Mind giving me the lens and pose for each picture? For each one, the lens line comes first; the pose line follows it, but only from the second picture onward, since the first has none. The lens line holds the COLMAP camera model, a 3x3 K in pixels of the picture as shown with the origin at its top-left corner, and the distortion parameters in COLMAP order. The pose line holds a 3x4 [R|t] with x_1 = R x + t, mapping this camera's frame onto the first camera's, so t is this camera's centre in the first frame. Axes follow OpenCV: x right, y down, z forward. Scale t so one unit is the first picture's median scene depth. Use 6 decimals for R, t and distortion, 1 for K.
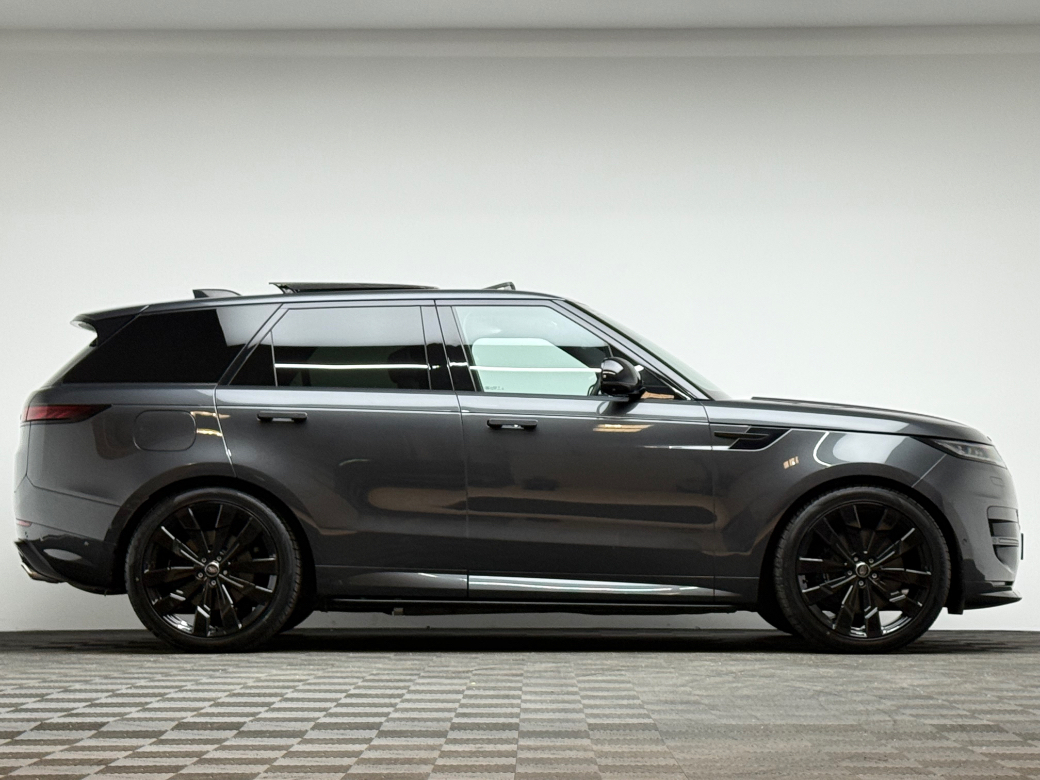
lens RADIAL K [[2419.4, 0, 520.0], [0, 2419.4, 390.0], [0, 0, 1]] dist [0.152207, -0.408662]
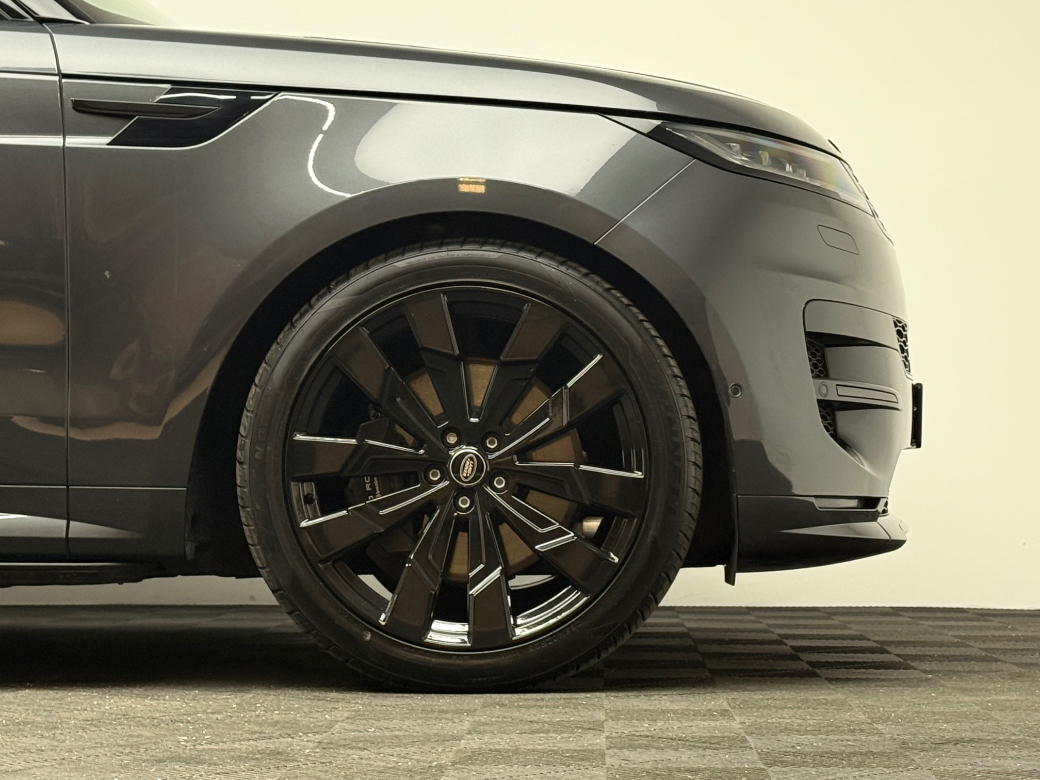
lens RADIAL K [[2419.4, 0, 520.0], [0, 2419.4, 390.0], [0, 0, 1]] dist [0.152207, -0.408662]
pose [[0.999768, -0.001306, -0.021497, 0.157144], [0.001825, 0.999708, 0.024111, 0.053183], [0.021459, -0.024145, 0.999478, 0.626494]]
